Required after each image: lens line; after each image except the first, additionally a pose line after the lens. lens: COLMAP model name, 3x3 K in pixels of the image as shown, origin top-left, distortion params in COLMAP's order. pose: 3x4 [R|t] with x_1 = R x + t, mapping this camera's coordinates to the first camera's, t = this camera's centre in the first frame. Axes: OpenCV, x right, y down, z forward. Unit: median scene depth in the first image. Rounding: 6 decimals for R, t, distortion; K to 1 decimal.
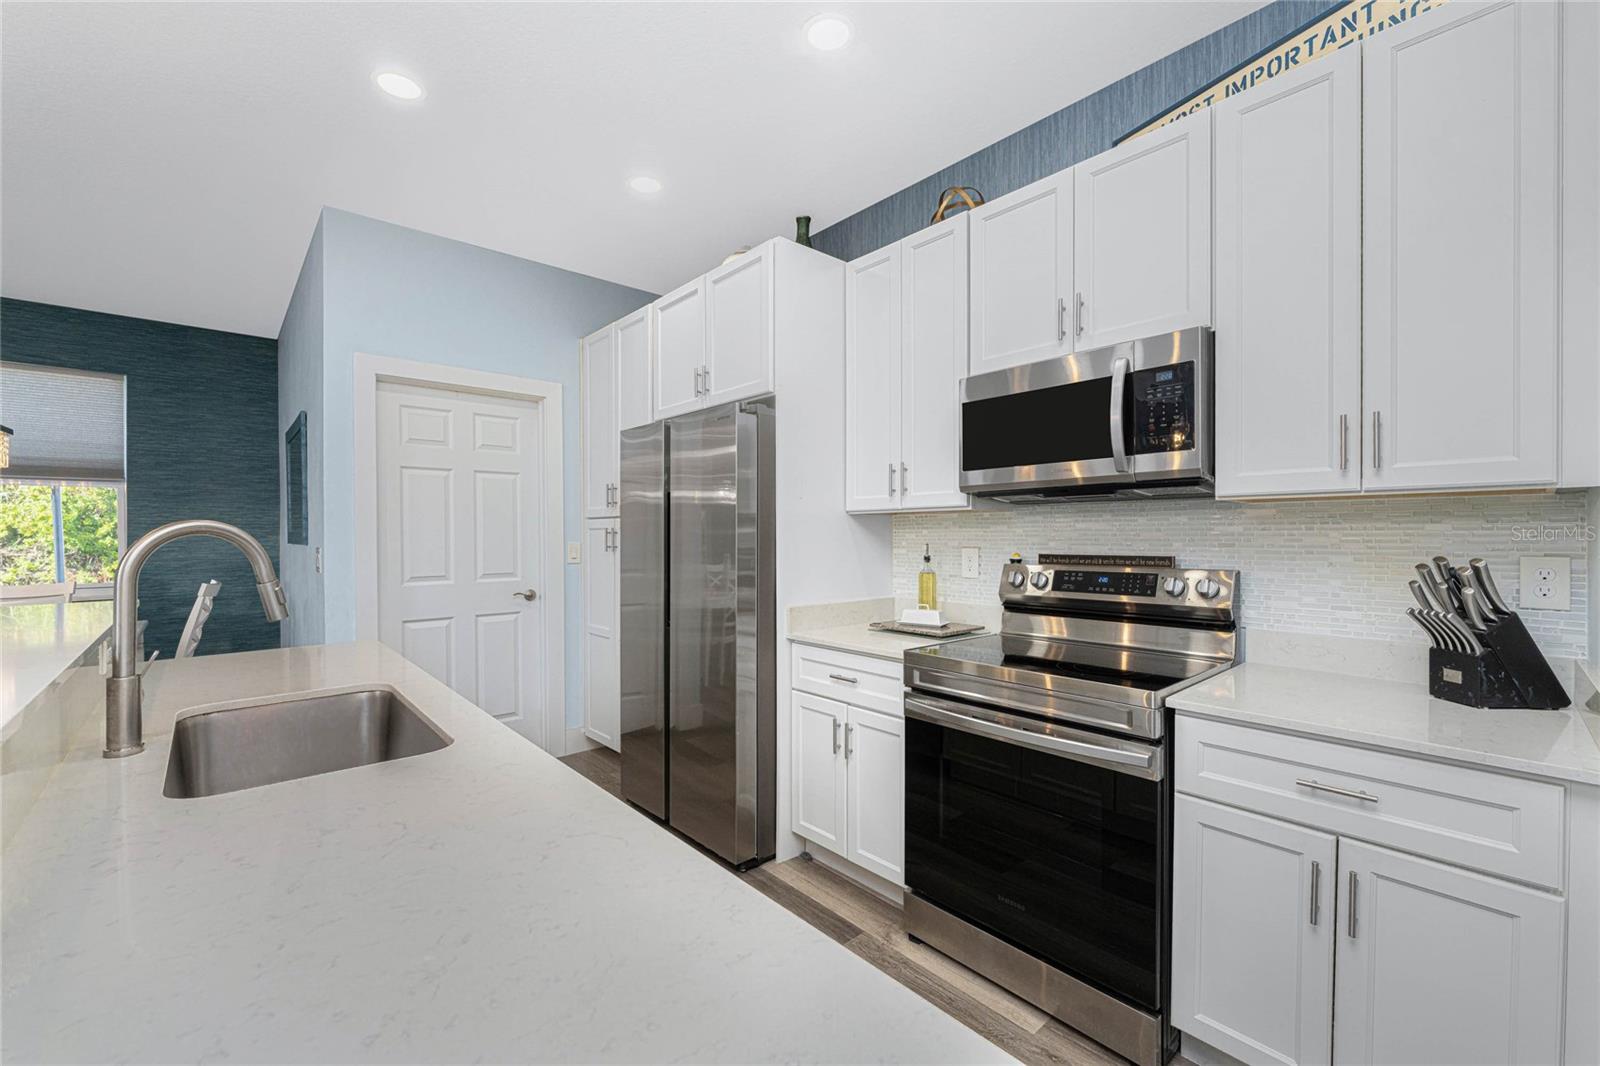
lens RADIAL K [[643.9, 0, 815.7], [0, 643.9, 542.4], [0, 0, 1]] dist [-0.000209, -0.001254]
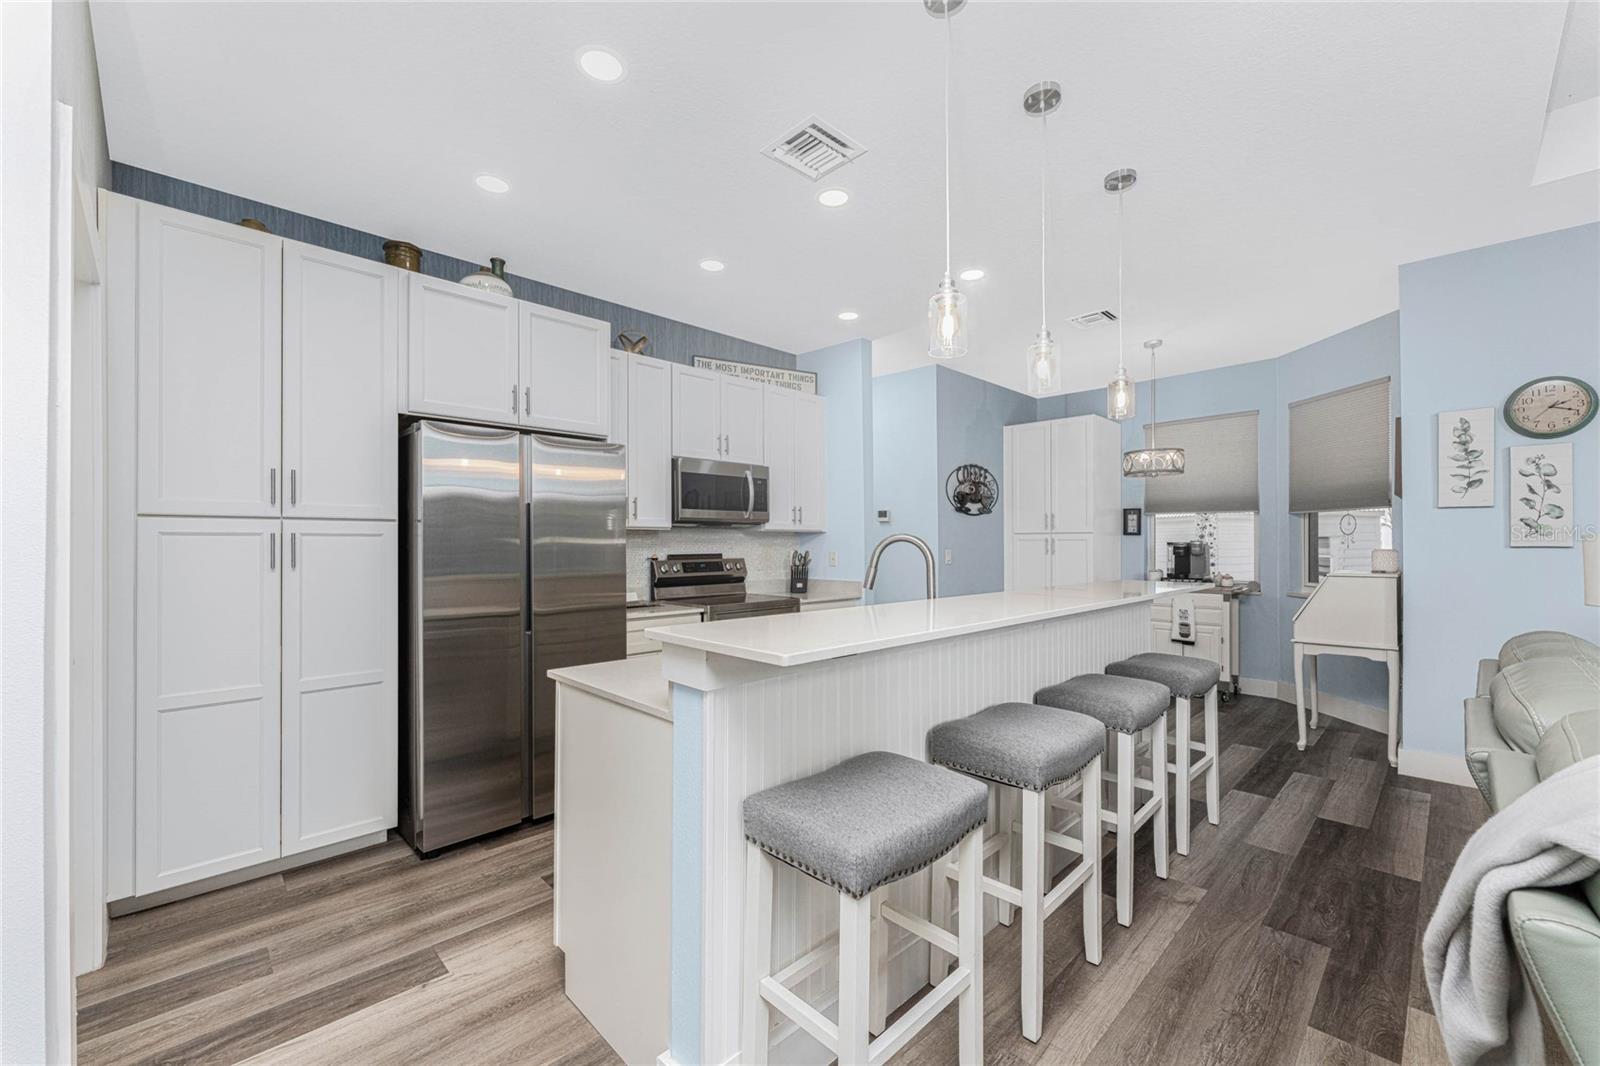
lens RADIAL K [[643.9, 0, 798.1], [0, 643.9, 536.2], [0, 0, 1]] dist [-0.000209, -0.001254]
pose [[-0.020344, 0.013584, 0.999701, -1.484502], [0.011534, 0.999844, -0.013351, -0.005620], [-0.999726, 0.011259, -0.020498, 0.677199]]
